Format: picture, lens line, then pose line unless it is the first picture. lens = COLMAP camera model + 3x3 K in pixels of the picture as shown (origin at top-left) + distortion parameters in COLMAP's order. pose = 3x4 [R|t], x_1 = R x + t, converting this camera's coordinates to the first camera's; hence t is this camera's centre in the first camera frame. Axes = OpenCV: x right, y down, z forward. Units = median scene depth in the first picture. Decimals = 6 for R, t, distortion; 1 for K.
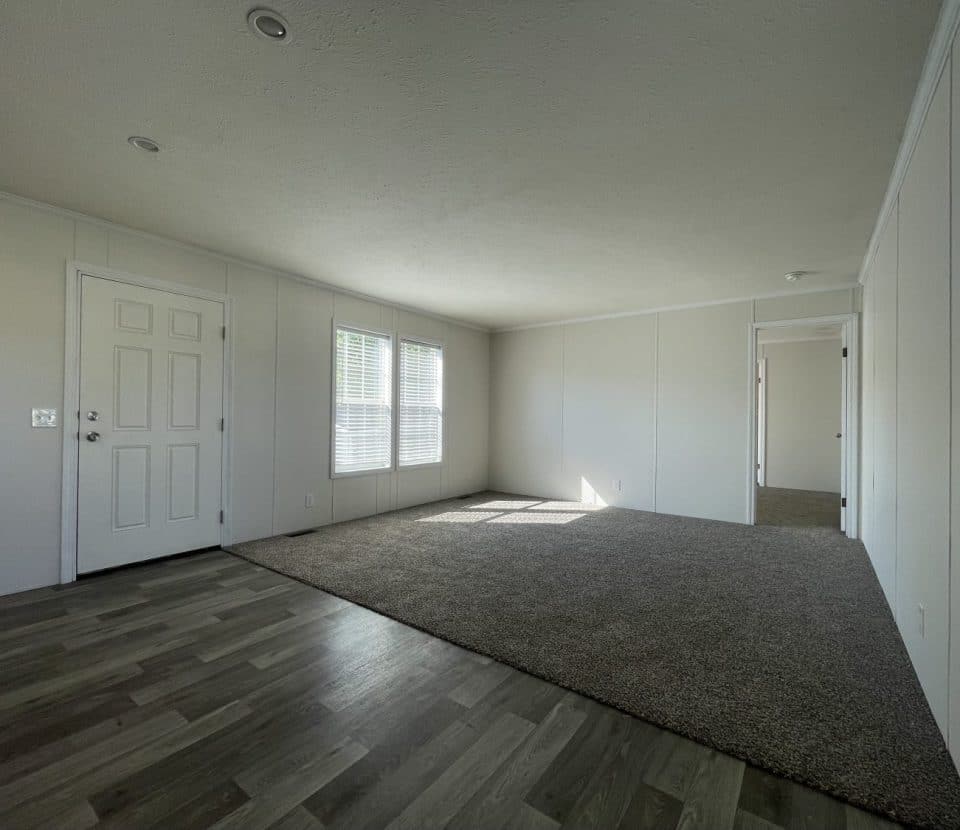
lens RADIAL K [[448.3, 0, 477.3], [0, 448.3, 418.6], [0, 0, 1]] dist [-0.003386, 0.000008]
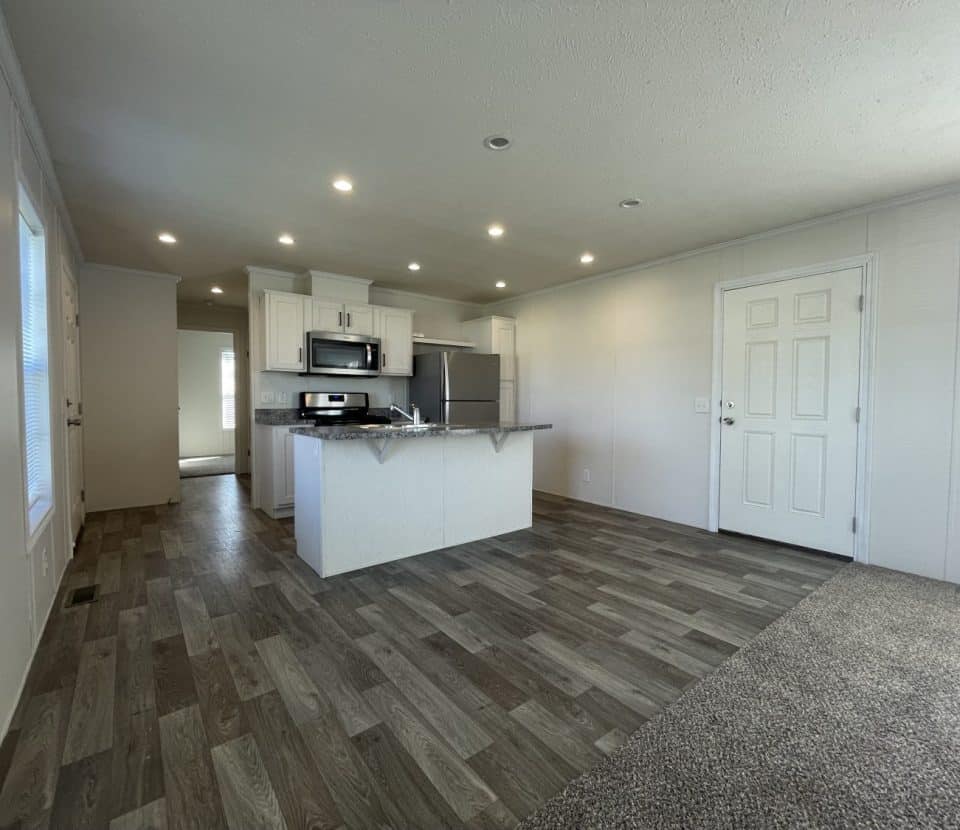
lens RADIAL K [[448.3, 0, 480.6], [0, 448.3, 417.9], [0, 0, 1]] dist [-0.003386, 0.000008]
pose [[-0.263406, 0.029361, -0.964238, 0.495450], [-0.003489, 0.999501, 0.031388, -0.005093], [0.964679, 0.011632, -0.263172, 0.655120]]
